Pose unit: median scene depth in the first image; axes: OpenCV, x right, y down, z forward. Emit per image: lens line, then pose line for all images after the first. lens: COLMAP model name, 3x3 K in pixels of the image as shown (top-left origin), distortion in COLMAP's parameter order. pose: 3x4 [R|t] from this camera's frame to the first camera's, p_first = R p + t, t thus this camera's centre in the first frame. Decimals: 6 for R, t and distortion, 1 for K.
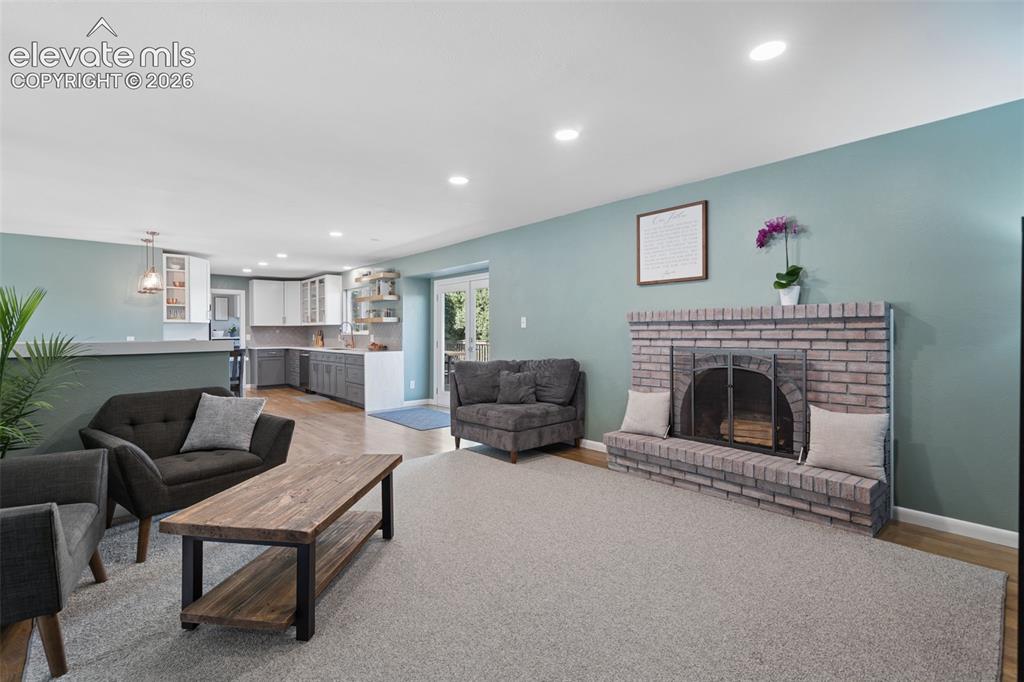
lens RADIAL K [[468.7, 0, 503.5], [0, 468.7, 335.5], [0, 0, 1]] dist [-0.005925, 0.002318]
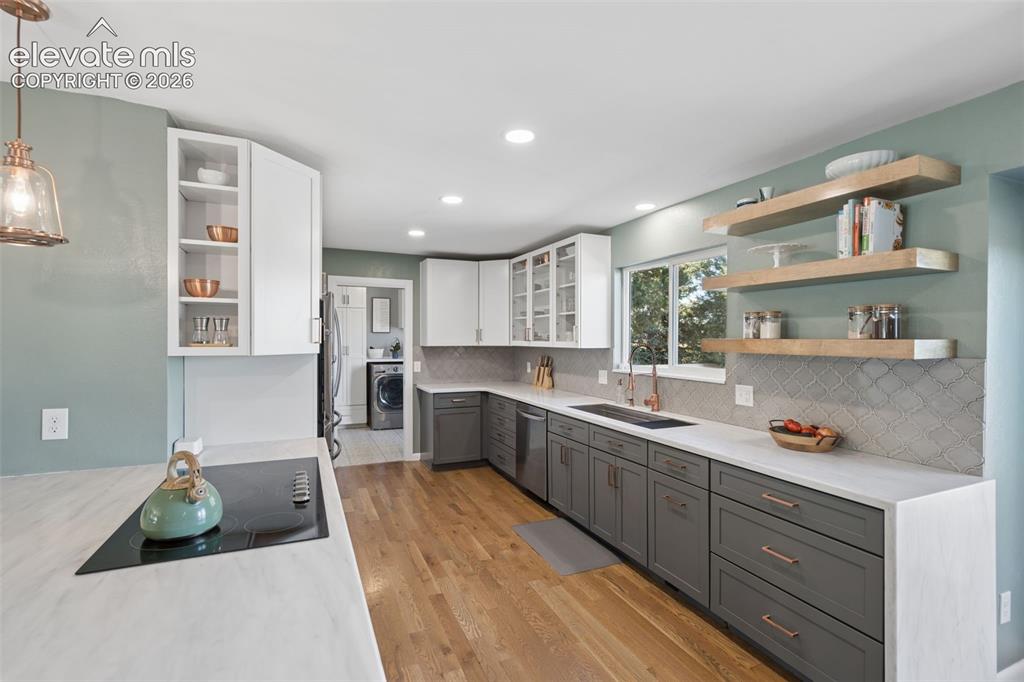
lens RADIAL K [[468.7, 0, 506.7], [0, 468.7, 342.3], [0, 0, 1]] dist [-0.005925, 0.002318]
pose [[0.952712, 0.008070, -0.303766, -0.526980], [-0.007831, 0.999967, 0.002004, -0.049365], [0.303773, 0.000470, 0.952744, 0.959831]]
